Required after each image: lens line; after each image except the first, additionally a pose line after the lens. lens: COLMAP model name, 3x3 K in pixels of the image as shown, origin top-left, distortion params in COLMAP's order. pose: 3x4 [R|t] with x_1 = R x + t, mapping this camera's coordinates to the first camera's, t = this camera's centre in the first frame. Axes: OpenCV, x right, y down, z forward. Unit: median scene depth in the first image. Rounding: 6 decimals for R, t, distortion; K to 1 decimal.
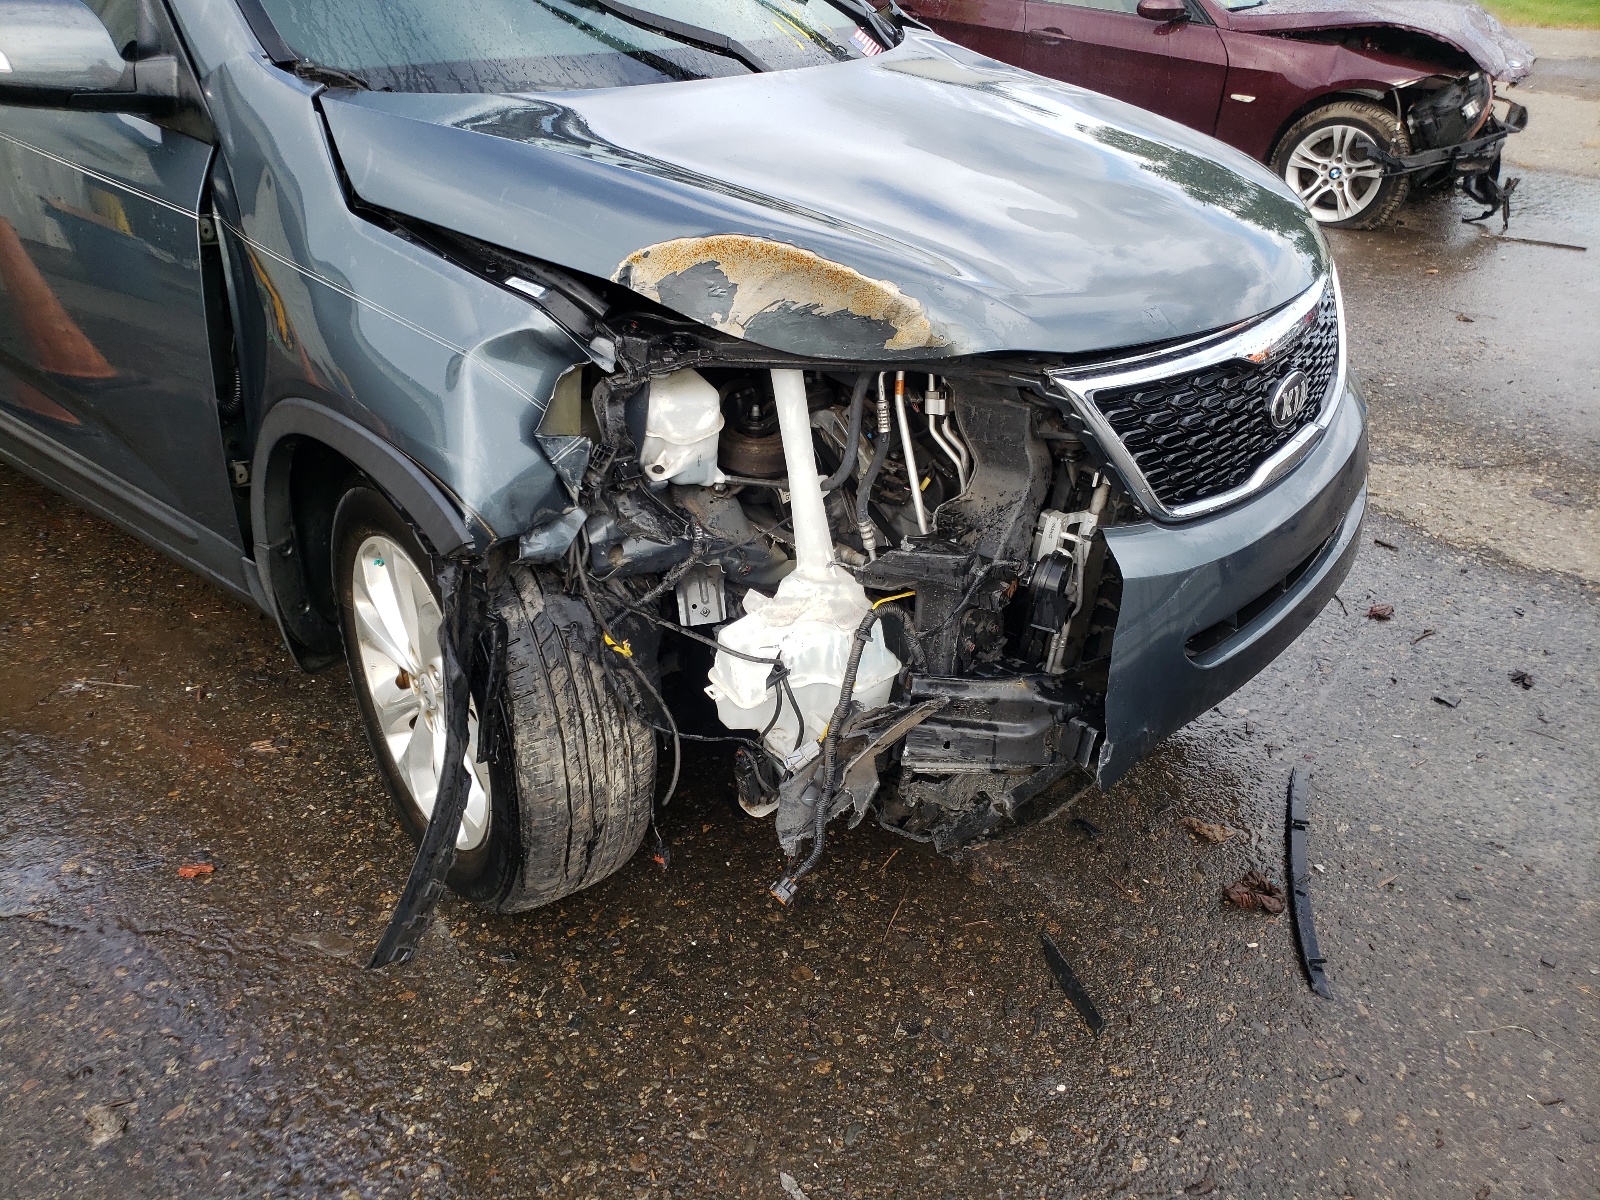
lens RADIAL K [[1218.7, 0, 800.0], [0, 1218.7, 600.0], [0, 0, 1]] dist [0.119381, -0.135839]
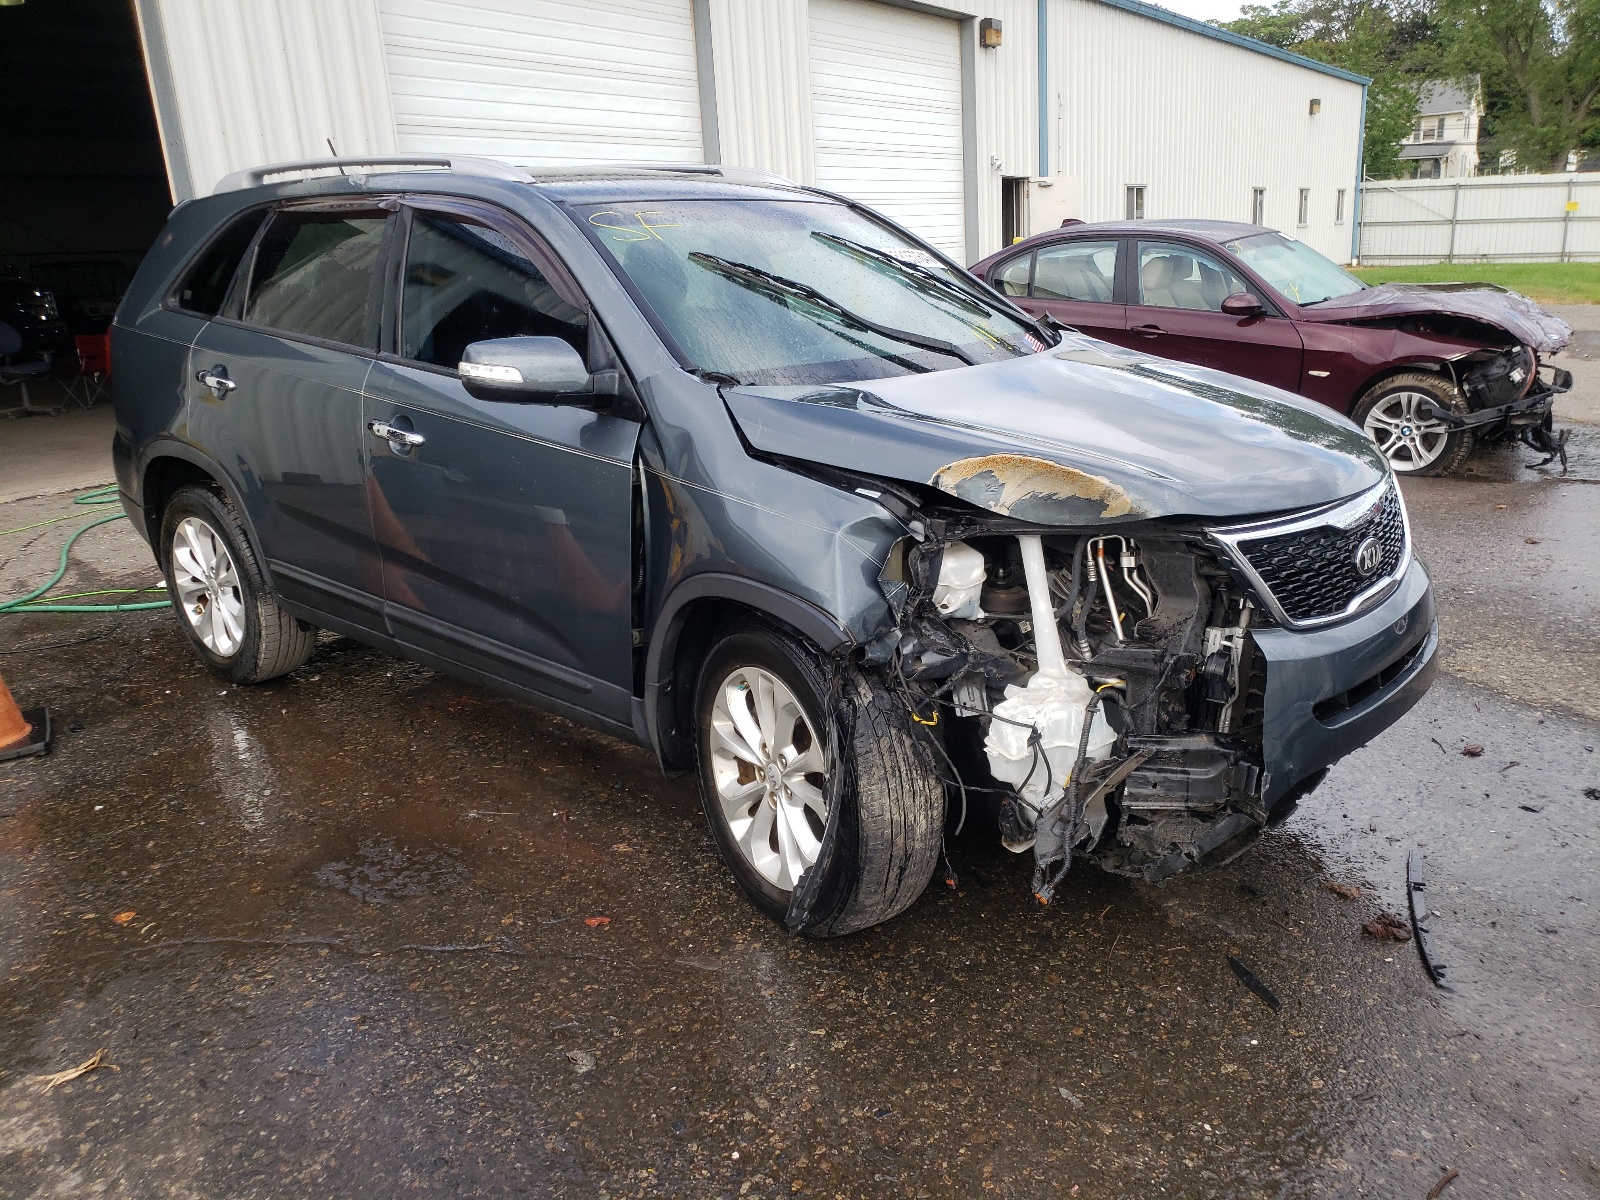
lens RADIAL K [[1215.2, 0, 862.2], [0, 1215.2, 598.9], [0, 0, 1]] dist [0.055929, -0.003190]
pose [[0.998752, -0.029164, -0.040549, -0.149656], [0.019745, 0.976242, -0.215782, 0.194440], [0.045879, 0.214712, 0.975599, -0.443334]]
